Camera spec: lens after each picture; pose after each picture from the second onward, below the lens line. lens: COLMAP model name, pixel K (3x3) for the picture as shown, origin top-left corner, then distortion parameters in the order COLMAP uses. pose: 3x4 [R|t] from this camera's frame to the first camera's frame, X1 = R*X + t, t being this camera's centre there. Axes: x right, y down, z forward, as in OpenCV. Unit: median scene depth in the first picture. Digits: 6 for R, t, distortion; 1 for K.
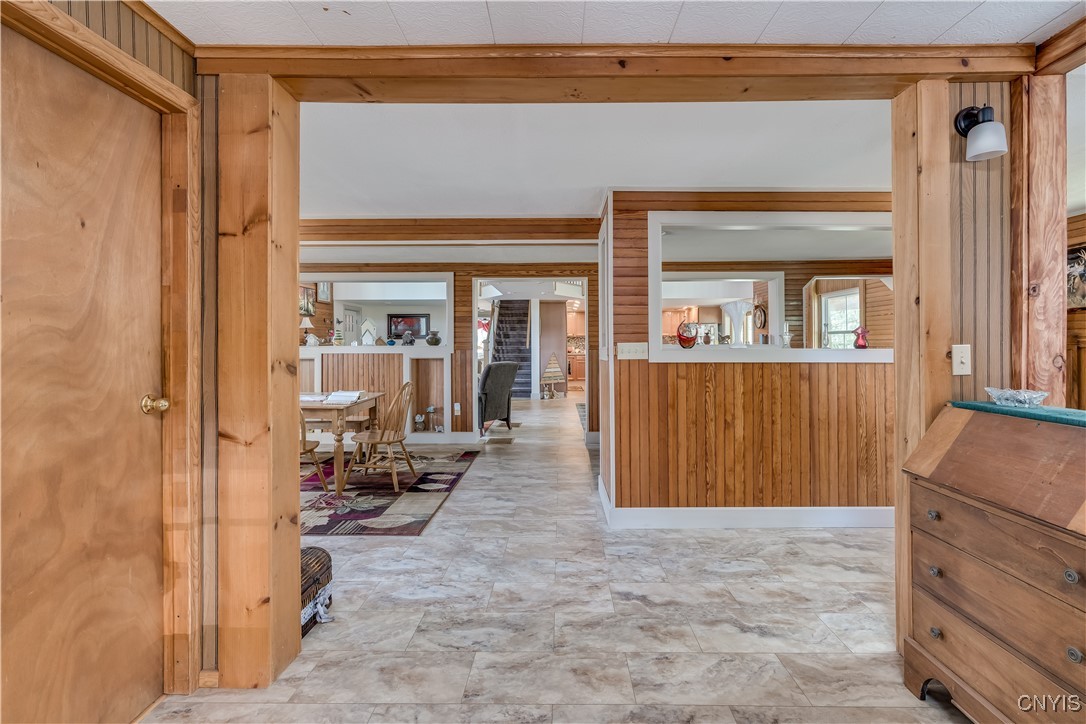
lens RADIAL K [[490.4, 0, 552.0], [0, 490.4, 339.7], [0, 0, 1]] dist [0.000338, 0.000147]
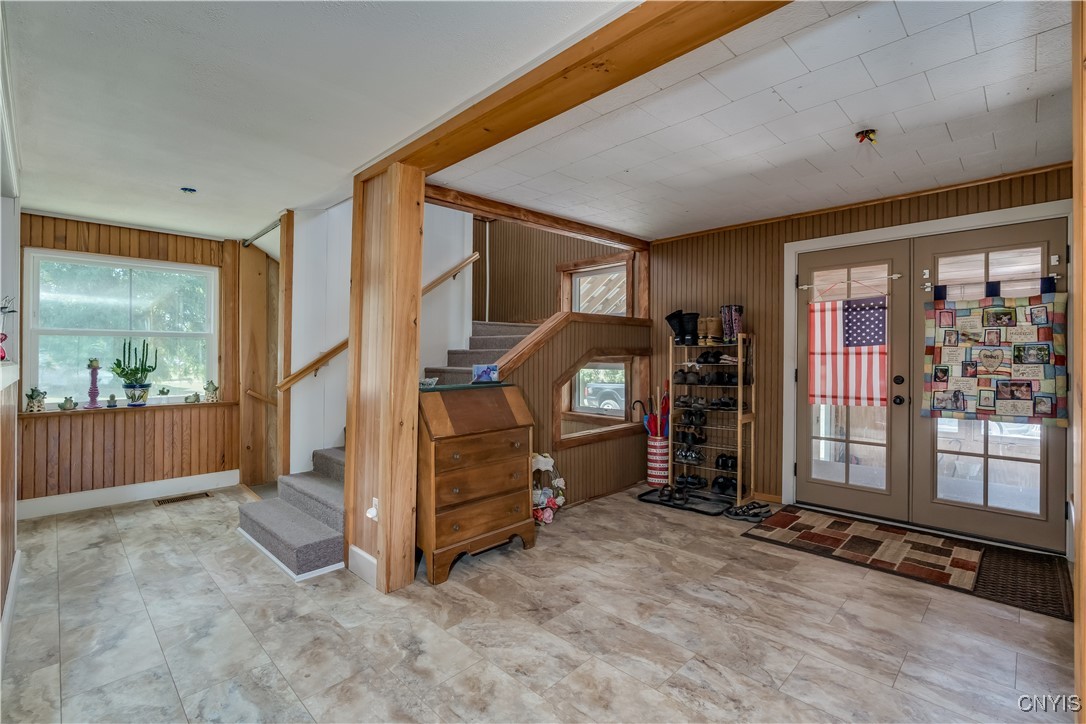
lens RADIAL K [[490.4, 0, 543.8], [0, 490.4, 357.4], [0, 0, 1]] dist [0.000338, 0.000147]
pose [[-0.709750, -0.002427, 0.704449, -0.501046], [0.001018, 0.999989, 0.004471, 0.017485], [-0.704452, 0.003890, -0.709741, 1.681305]]
